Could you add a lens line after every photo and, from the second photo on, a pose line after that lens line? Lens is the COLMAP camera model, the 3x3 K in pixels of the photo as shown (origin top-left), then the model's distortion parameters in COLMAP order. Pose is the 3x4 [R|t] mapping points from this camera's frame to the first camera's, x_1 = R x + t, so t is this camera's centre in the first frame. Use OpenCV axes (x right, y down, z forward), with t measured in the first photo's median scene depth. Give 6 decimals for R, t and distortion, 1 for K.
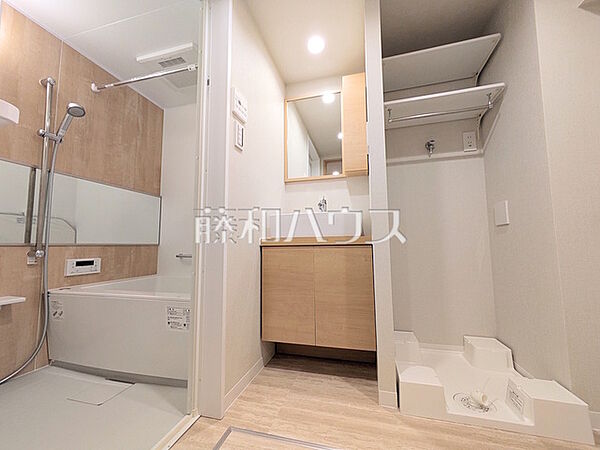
lens RADIAL K [[239.8, 0, 299.6], [0, 239.8, 226.7], [0, 0, 1]] dist [-0.000426, -0.000569]
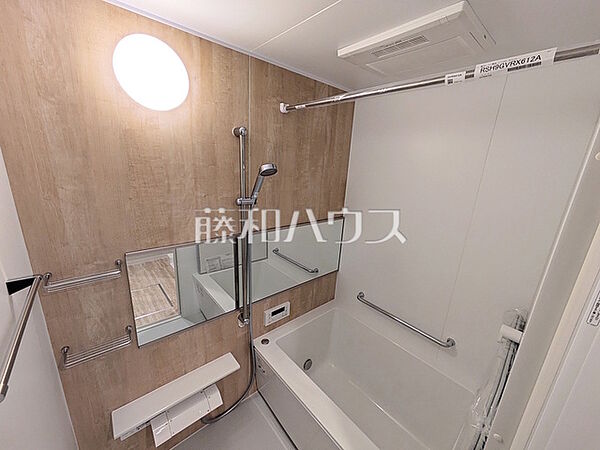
lens RADIAL K [[239.8, 0, 298.9], [0, 239.8, 226.8], [0, 0, 1]] dist [-0.000426, -0.000569]
pose [[0.824708, 0.205290, -0.526984, -0.289512], [-0.014620, 0.939221, 0.343001, -0.410538], [0.565369, -0.275172, 0.777585, 0.287957]]
